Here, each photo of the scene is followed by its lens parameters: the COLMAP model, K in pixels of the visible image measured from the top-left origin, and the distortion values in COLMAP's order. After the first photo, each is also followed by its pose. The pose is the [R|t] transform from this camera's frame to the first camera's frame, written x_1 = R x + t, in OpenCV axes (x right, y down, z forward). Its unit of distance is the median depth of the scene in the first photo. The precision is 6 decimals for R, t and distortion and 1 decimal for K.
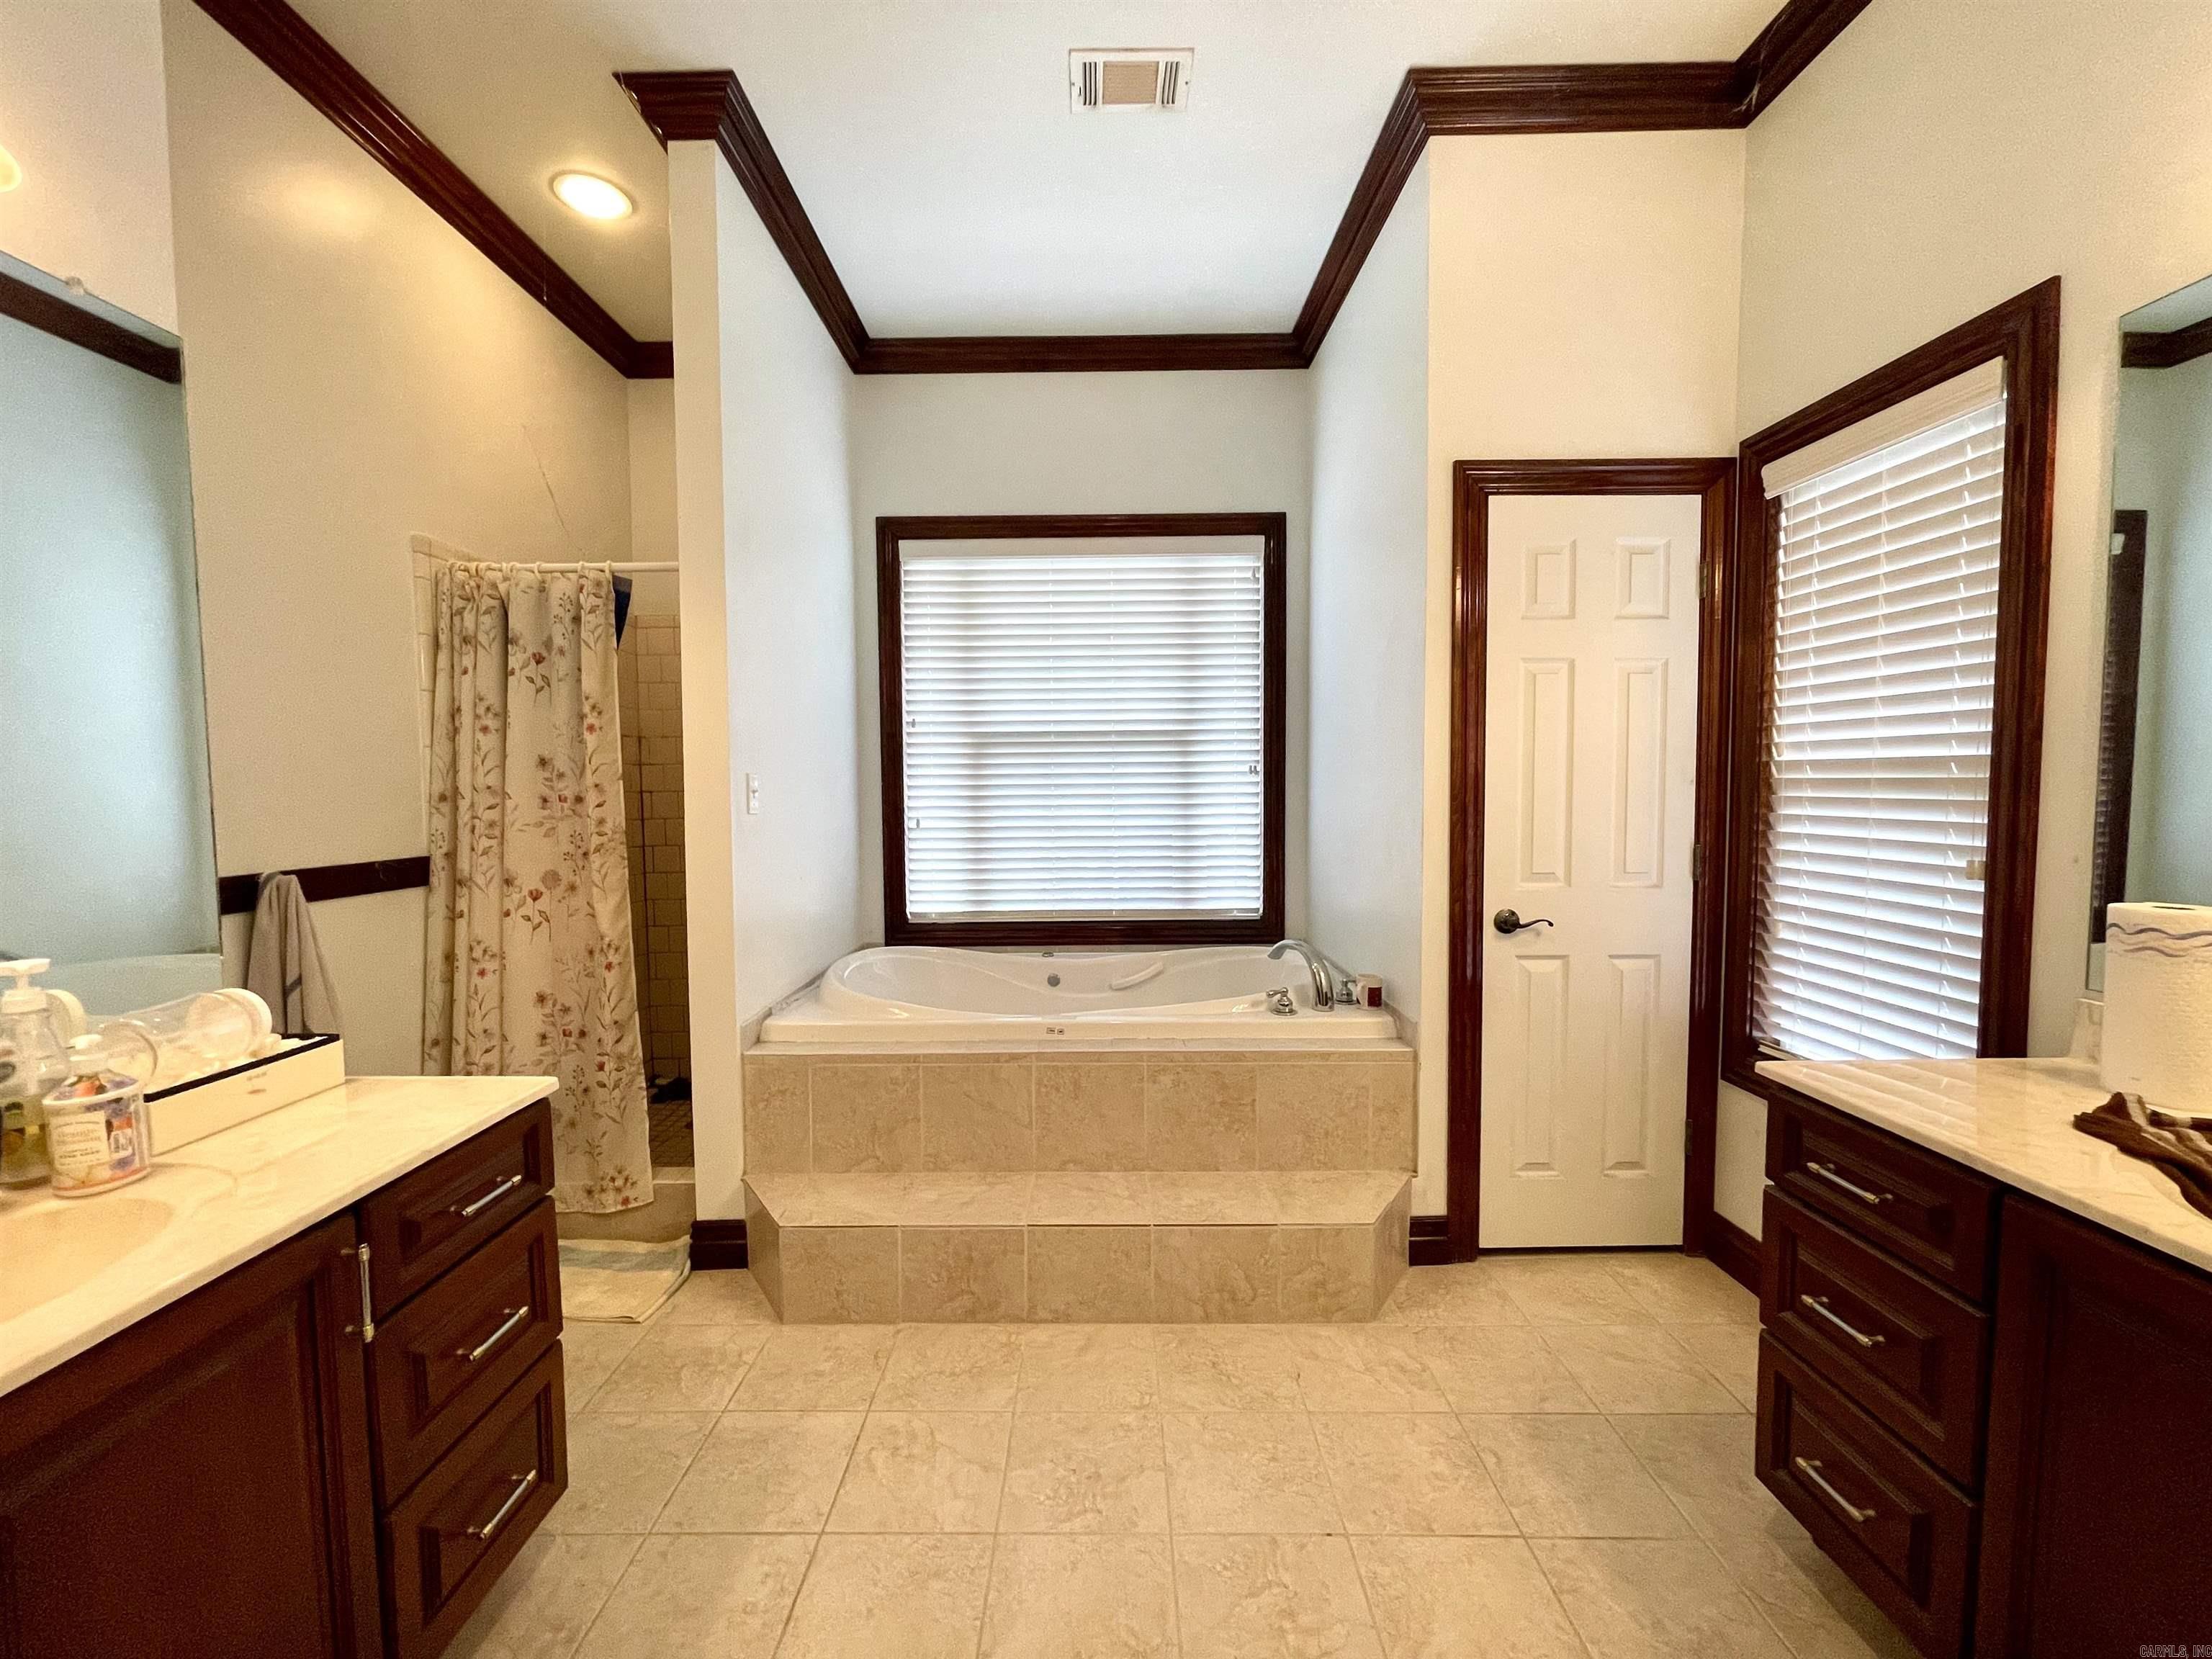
lens RADIAL K [[895.1, 0, 1093.1], [0, 895.1, 834.6], [0, 0, 1]] dist [-0.004754, 0.001533]
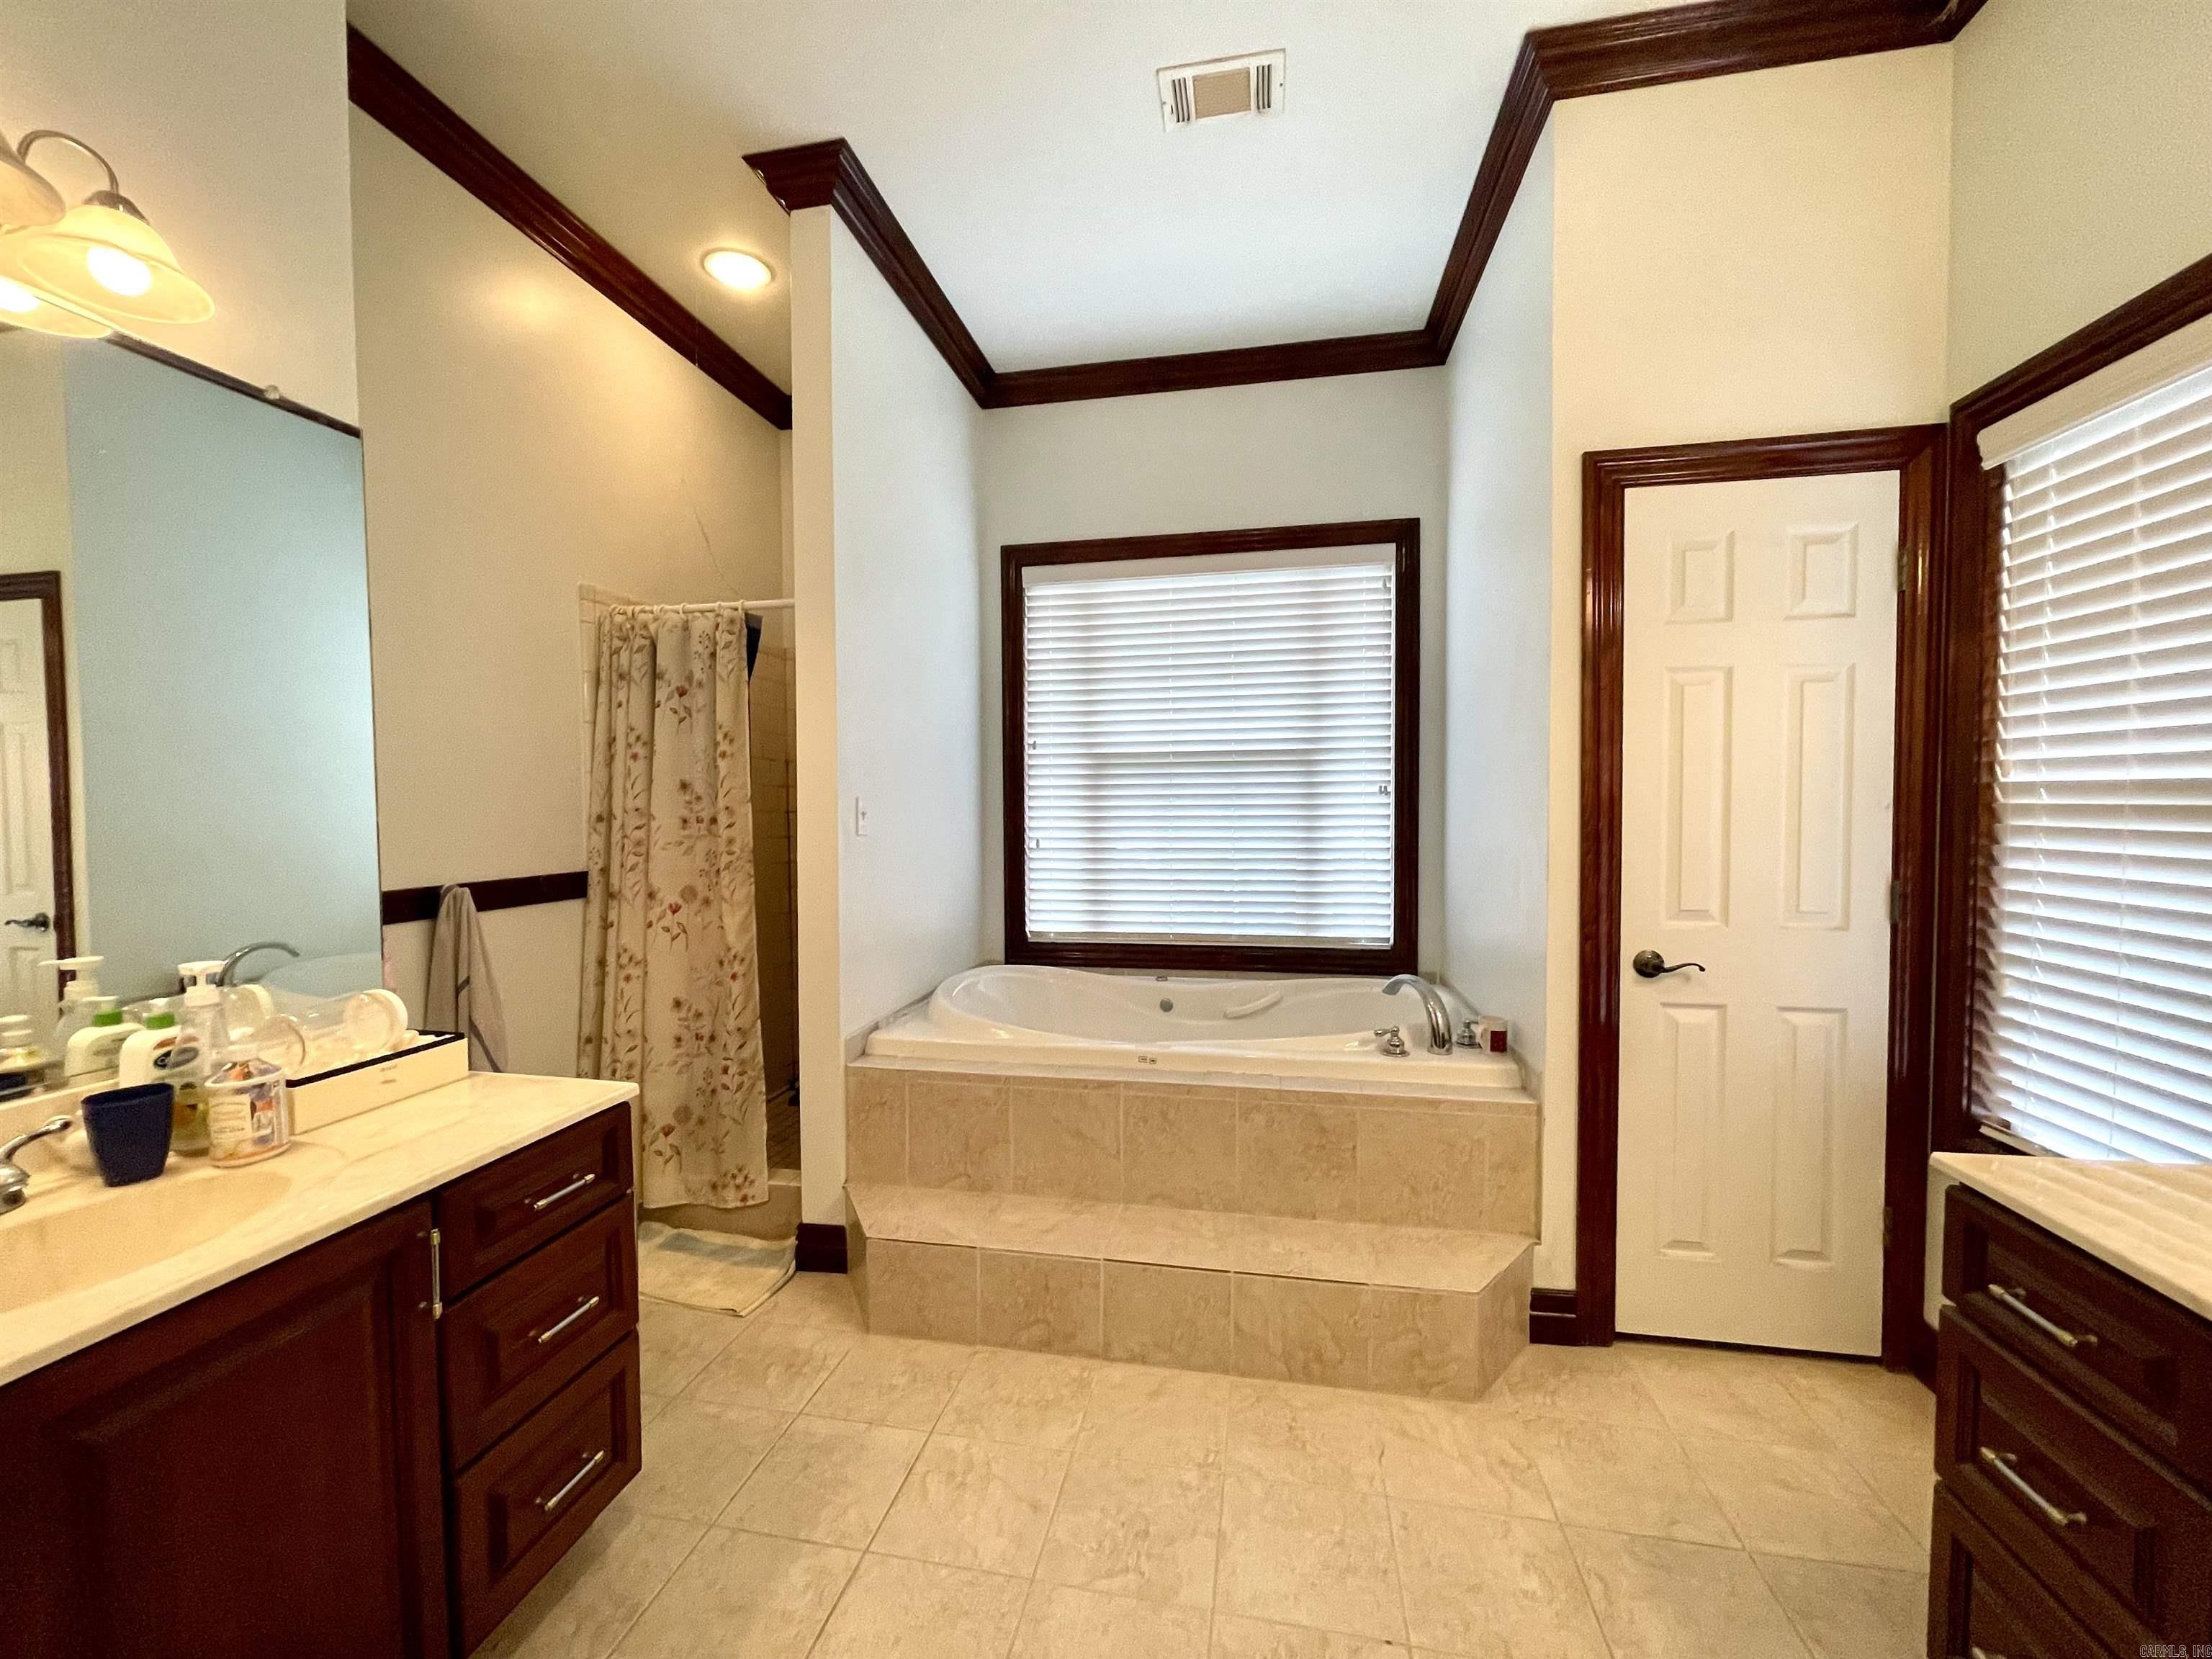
lens RADIAL K [[895.1, 0, 1092.2], [0, 895.1, 834.2], [0, 0, 1]] dist [-0.004754, 0.001533]
pose [[0.981985, 0.007493, -0.188811, 0.085883], [-0.010990, 0.999787, -0.017478, -0.009766], [0.188640, 0.019239, 0.981858, 0.024619]]
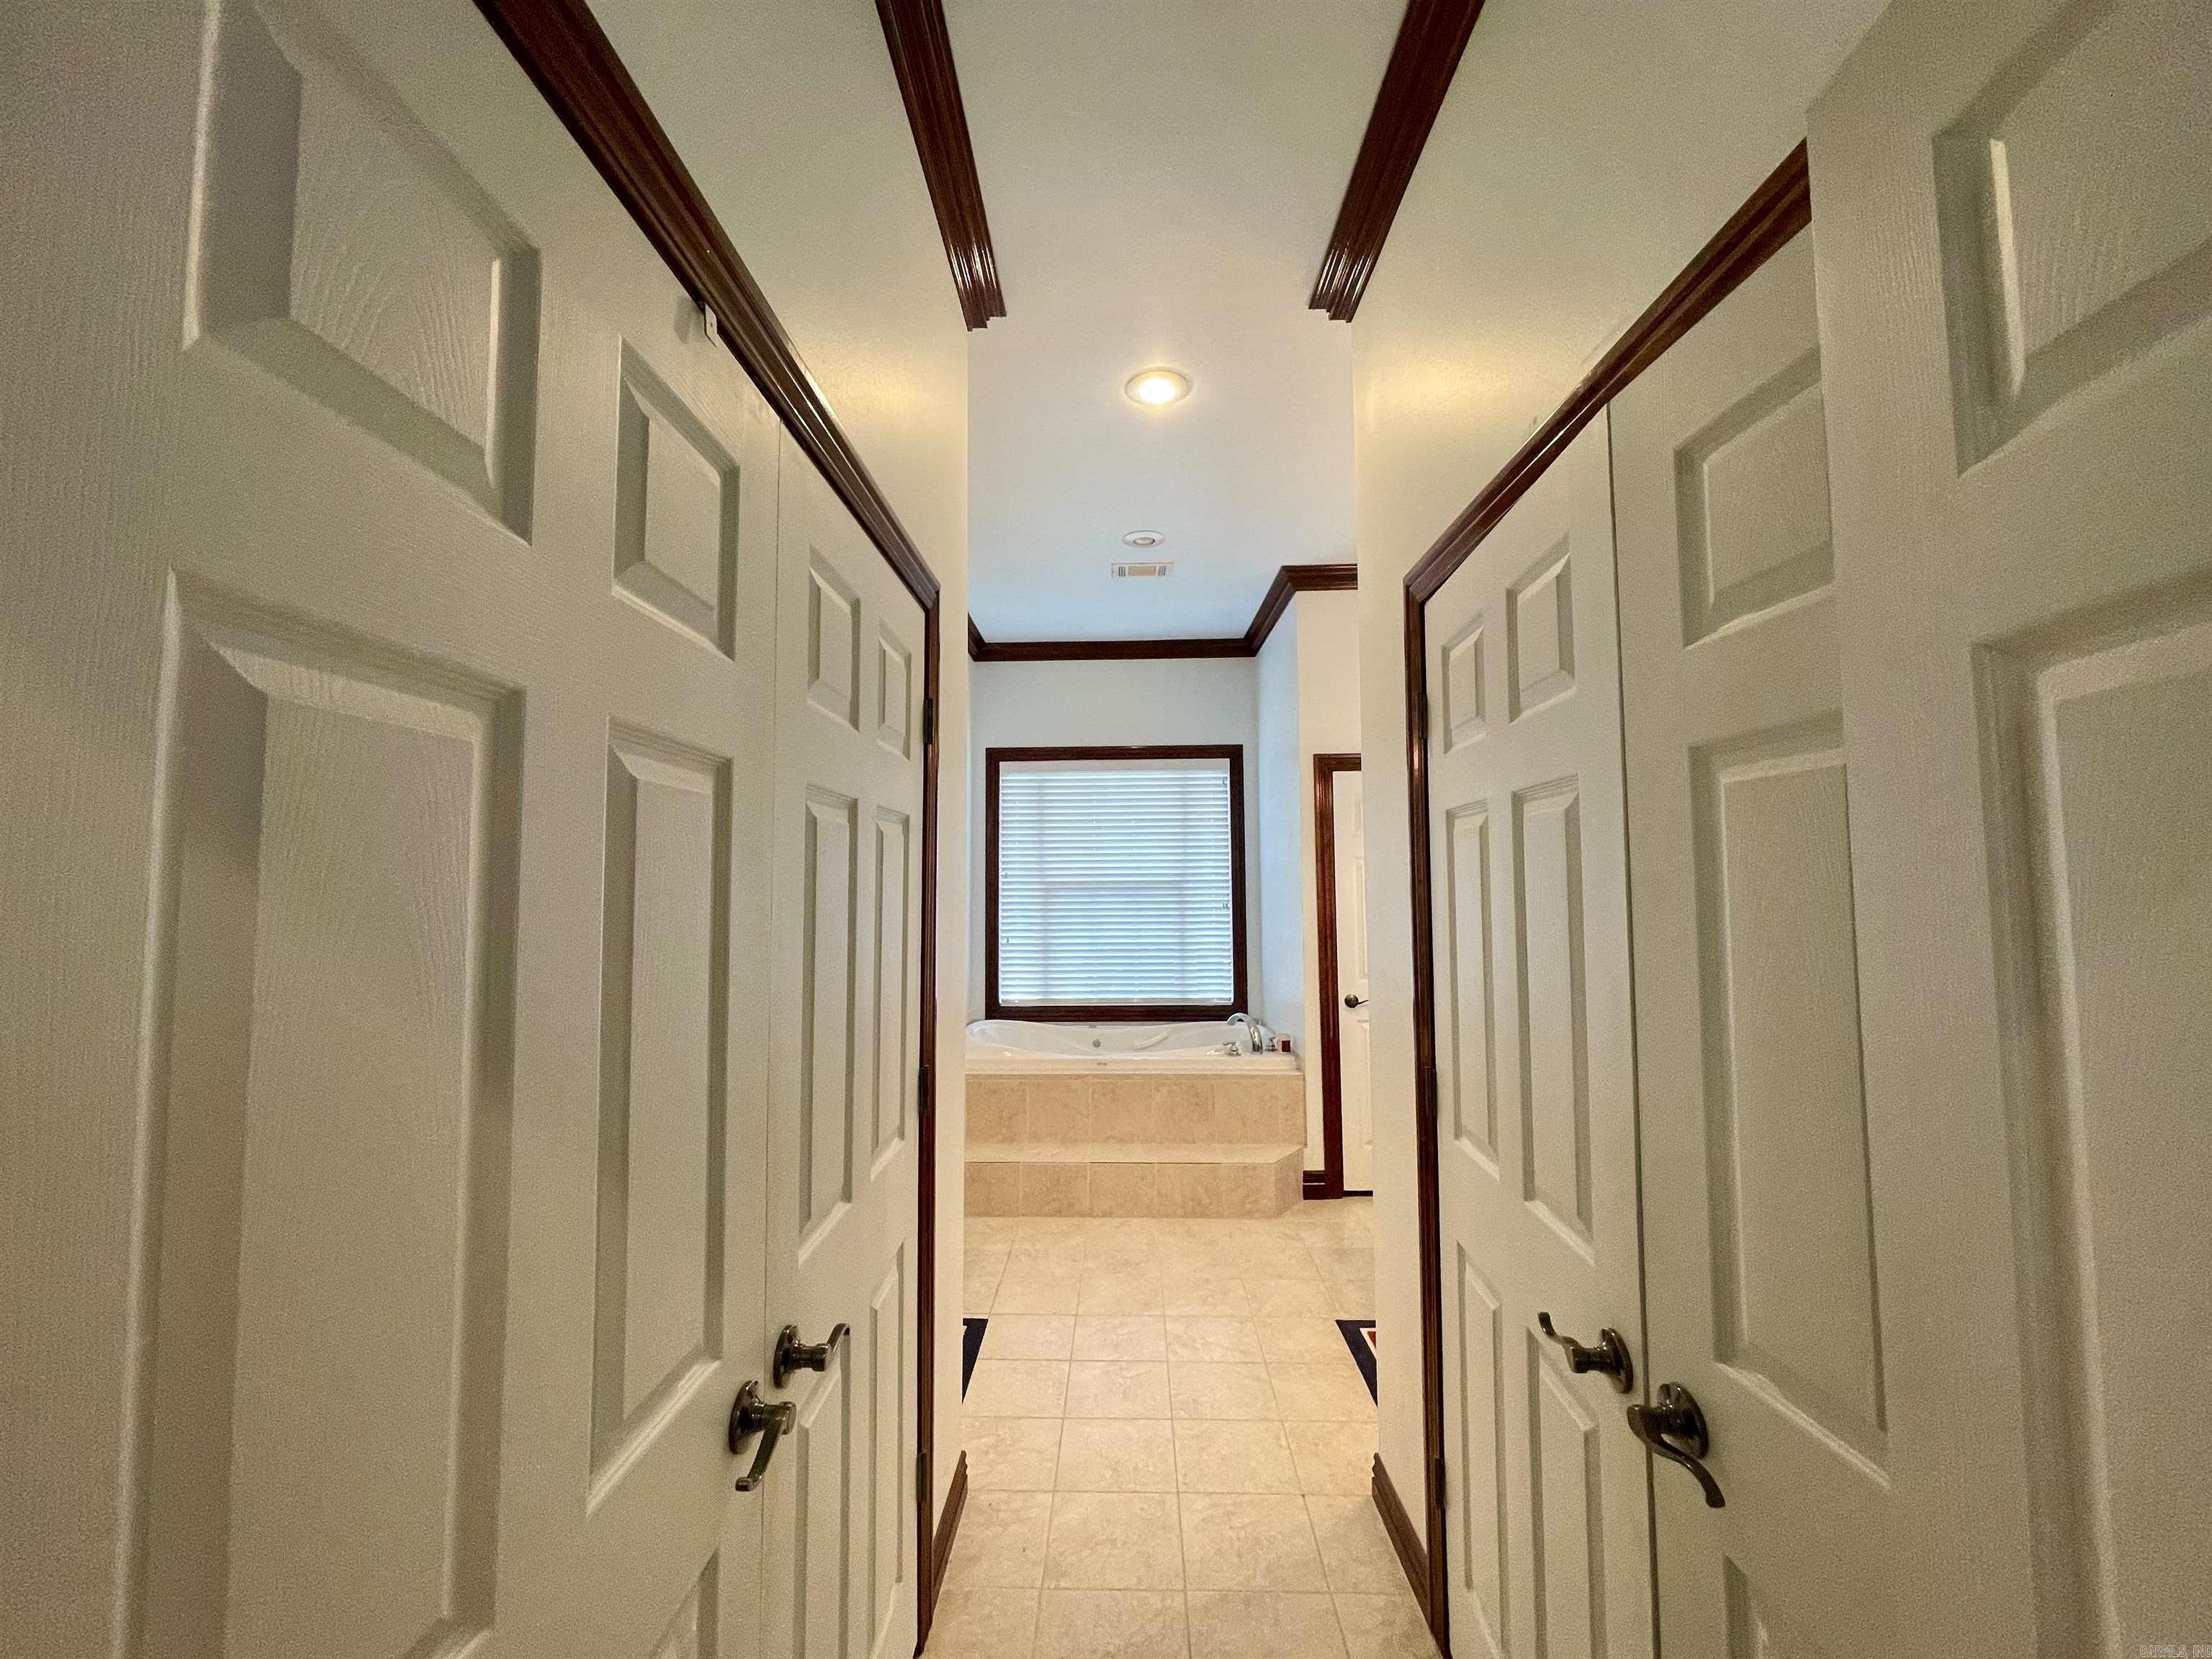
lens RADIAL K [[895.1, 0, 1091.6], [0, 895.1, 829.0], [0, 0, 1]] dist [-0.004754, 0.001533]
pose [[0.999660, 0.000504, -0.026076, -0.017341], [-0.003675, 0.992557, -0.121722, -0.025626], [0.025821, 0.121777, 0.992222, -0.843789]]
